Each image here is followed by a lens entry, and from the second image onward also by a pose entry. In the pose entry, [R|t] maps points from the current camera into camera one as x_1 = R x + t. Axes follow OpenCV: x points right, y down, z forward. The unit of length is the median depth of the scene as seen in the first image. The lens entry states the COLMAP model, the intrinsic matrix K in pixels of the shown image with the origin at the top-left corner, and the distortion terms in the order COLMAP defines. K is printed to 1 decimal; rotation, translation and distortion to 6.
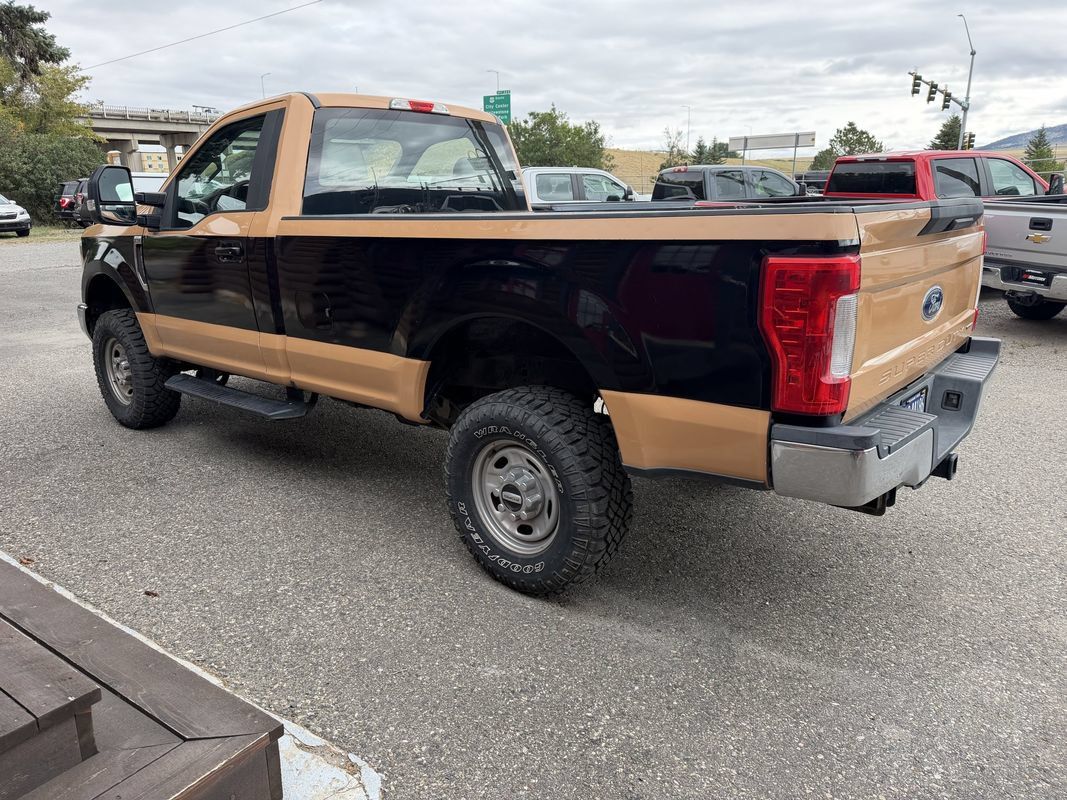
lens RADIAL K [[748.2, 0, 533.5], [0, 748.2, 400.0], [0, 0, 1]] dist [0.085313, -0.095342]
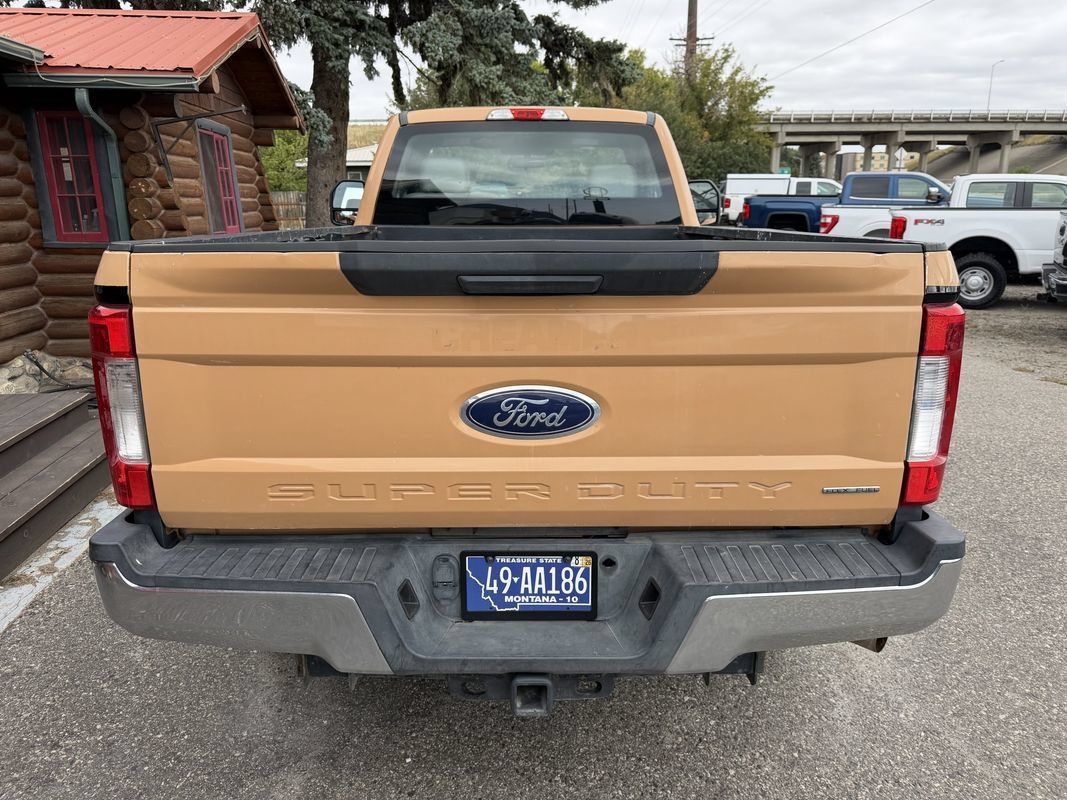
lens RADIAL K [[740.6, 0, 534.1], [0, 740.6, 383.1], [0, 0, 1]] dist [0.089346, -0.094648]
pose [[0.667148, 0.193240, -0.719425, 0.498312], [-0.204738, 0.976140, 0.072334, -0.102209], [0.716237, 0.099036, 0.690794, 0.314937]]
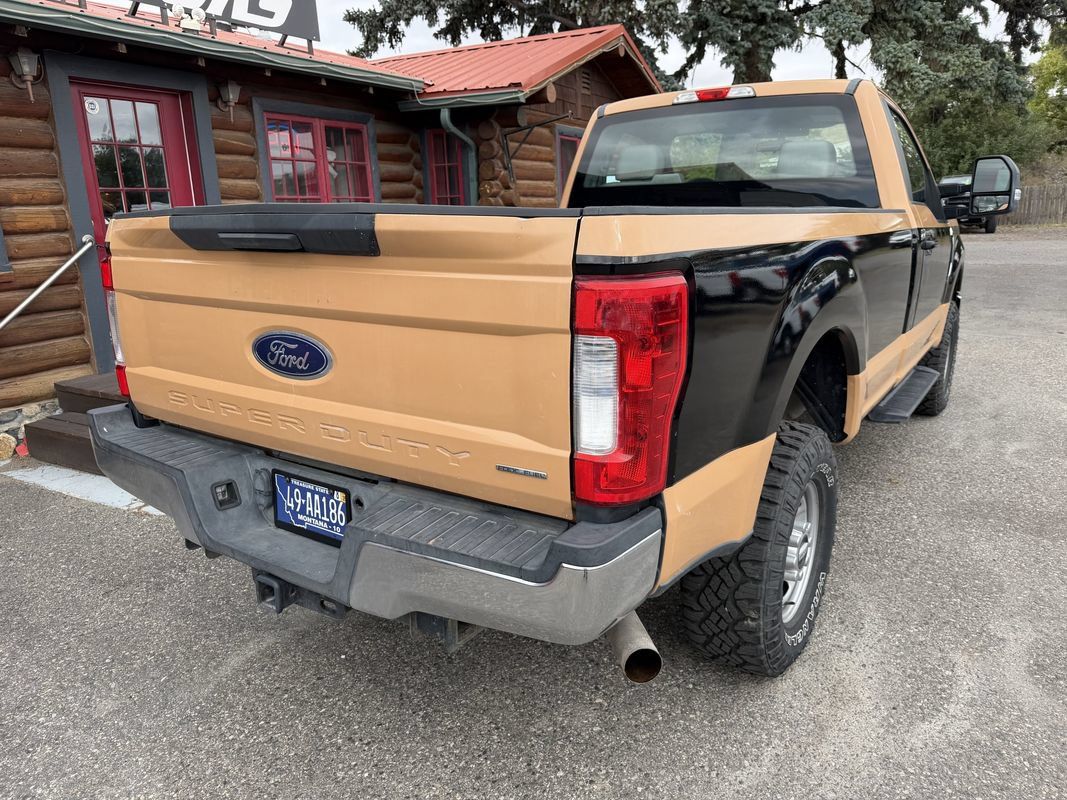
lens RADIAL K [[764.6, 0, 536.6], [0, 764.6, 398.7], [0, 0, 1]] dist [-0.003155, -0.002566]
pose [[0.126902, 0.256541, -0.958166, 0.652859], [-0.246730, 0.943779, 0.220011, -0.158554], [0.960739, 0.208488, 0.183064, 0.578939]]
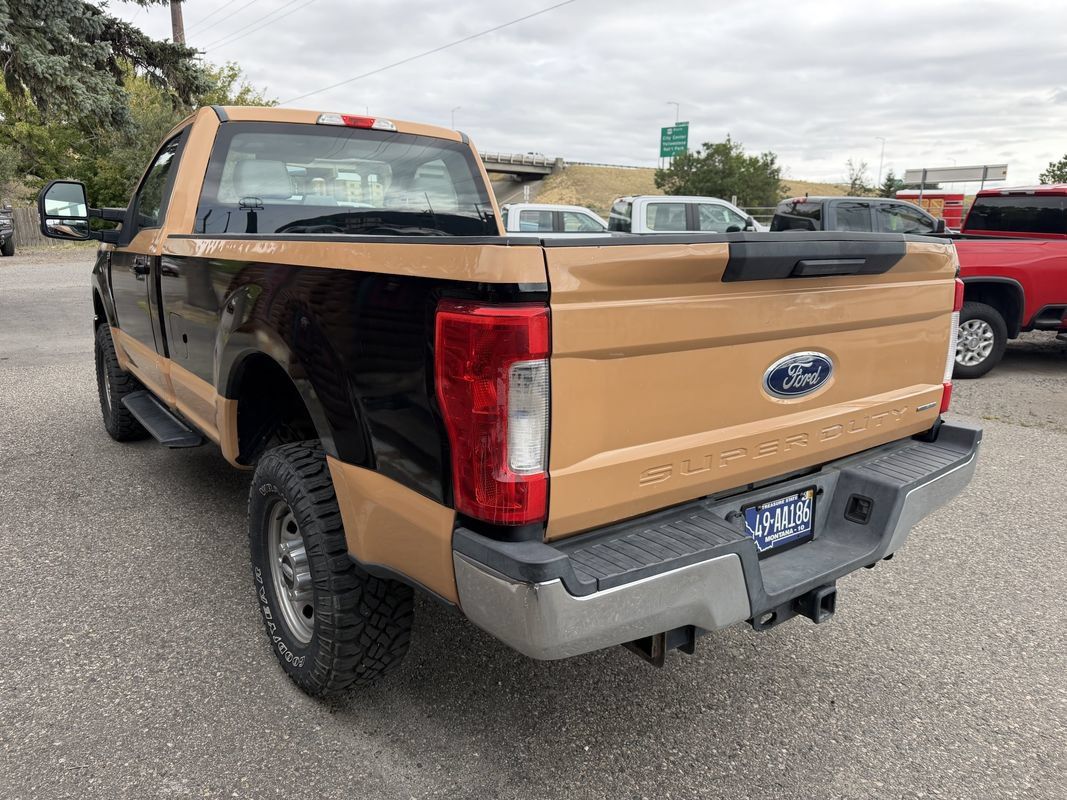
lens RADIAL K [[758.7, 0, 527.7], [0, 758.7, 394.3], [0, 0, 1]] dist [0.014421, -0.003210]
pose [[0.974192, 0.072852, -0.213641, 0.226997], [-0.082337, 0.995960, -0.035831, -0.032922], [0.210167, 0.052497, 0.976255, 0.125884]]
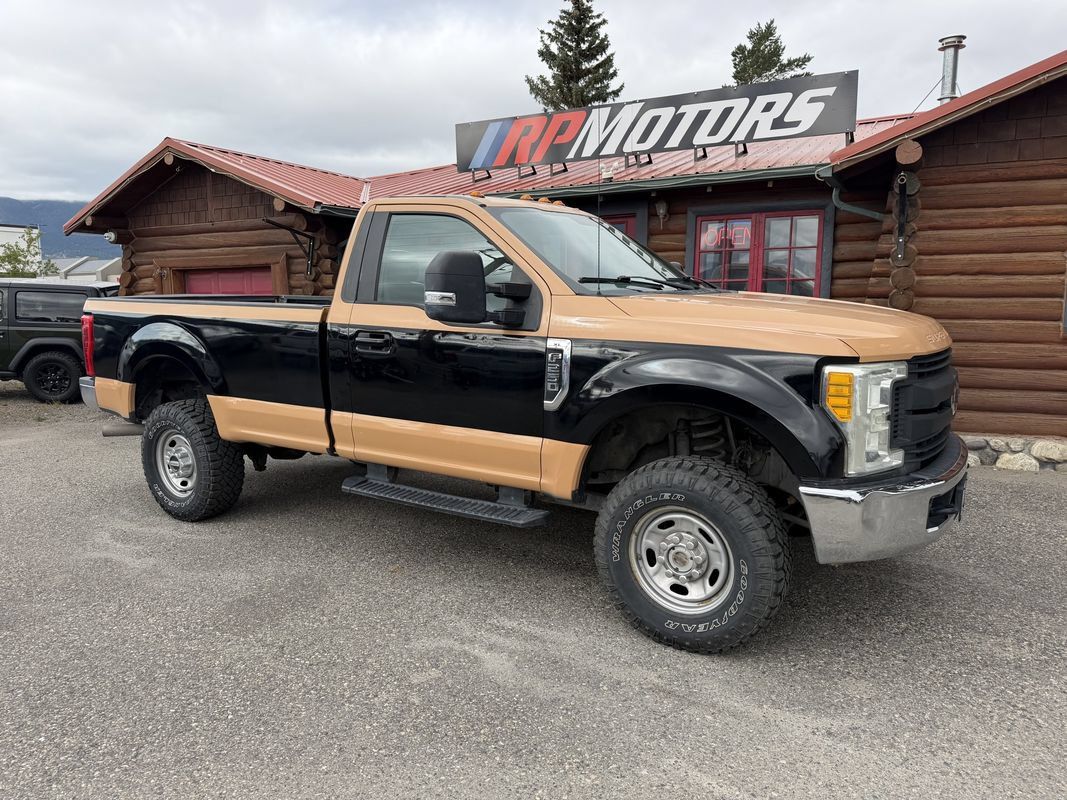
lens RADIAL K [[752.4, 0, 526.5], [0, 752.4, 399.5], [0, 0, 1]] dist [0.071811, -0.103820]
pose [[-0.989623, 0.044834, -0.136516, -0.104416], [-0.013664, 0.916408, 0.400012, -0.491005], [0.143038, 0.397726, -0.906286, 1.812363]]
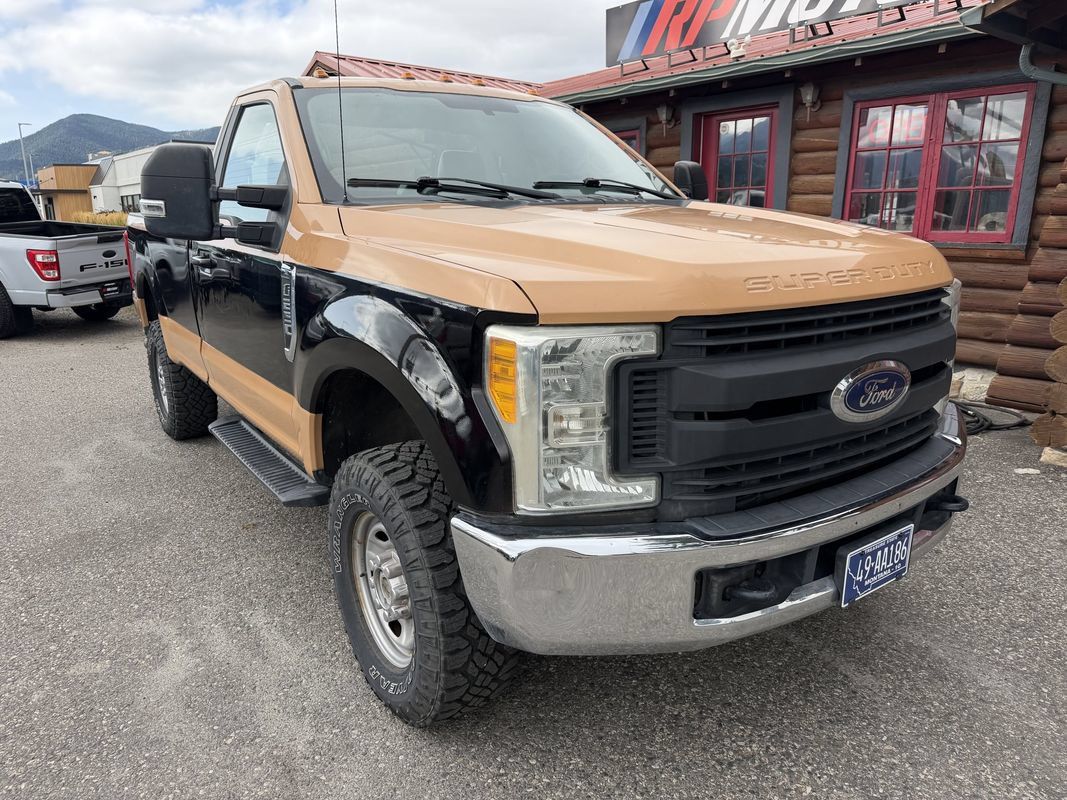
lens RADIAL K [[756.3, 0, 526.4], [0, 756.3, 404.8], [0, 0, 1]] dist [-0.004426, -0.004120]
pose [[-0.968678, -0.037493, 0.245473, -0.498010], [0.088936, 0.870578, 0.483926, -0.417559], [-0.231847, 0.490600, -0.839975, 1.609804]]
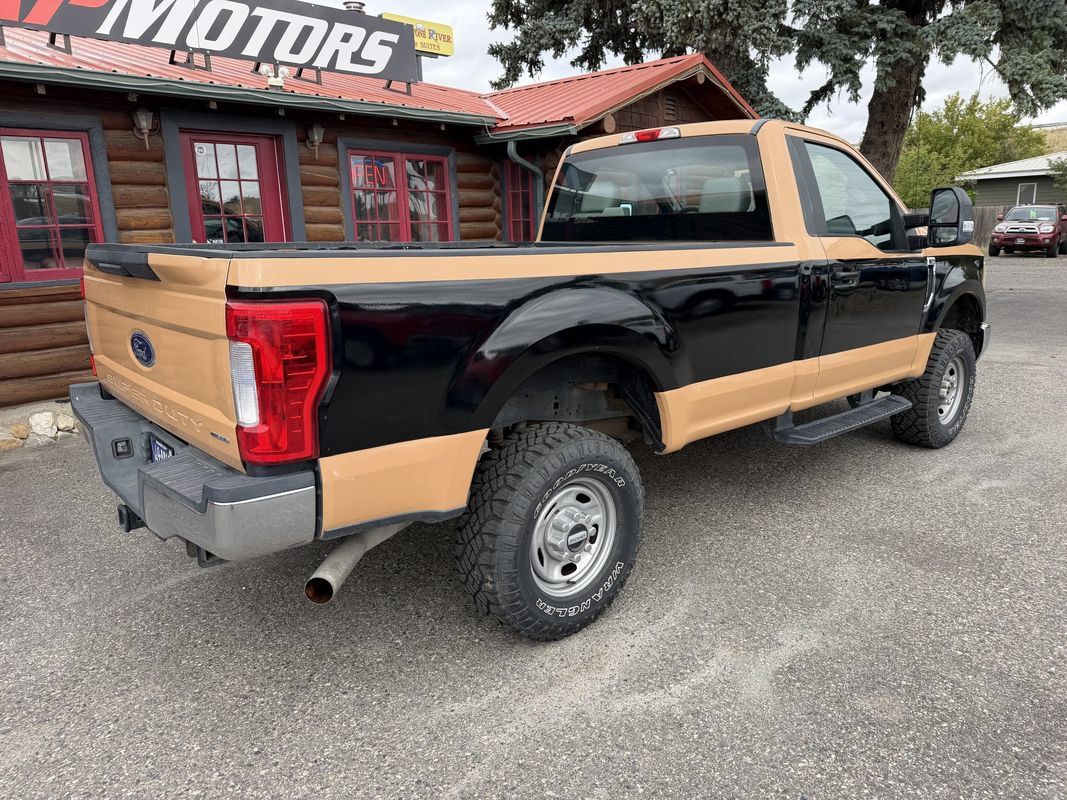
lens RADIAL K [[762.2, 0, 533.5], [0, 762.2, 400.0], [0, 0, 1]] dist [0.023226, -0.031659]
pose [[-0.122233, 0.241342, -0.962711, 0.760096], [-0.245621, 0.932457, 0.264943, -0.241514], [0.961629, 0.268846, -0.054698, 0.826930]]
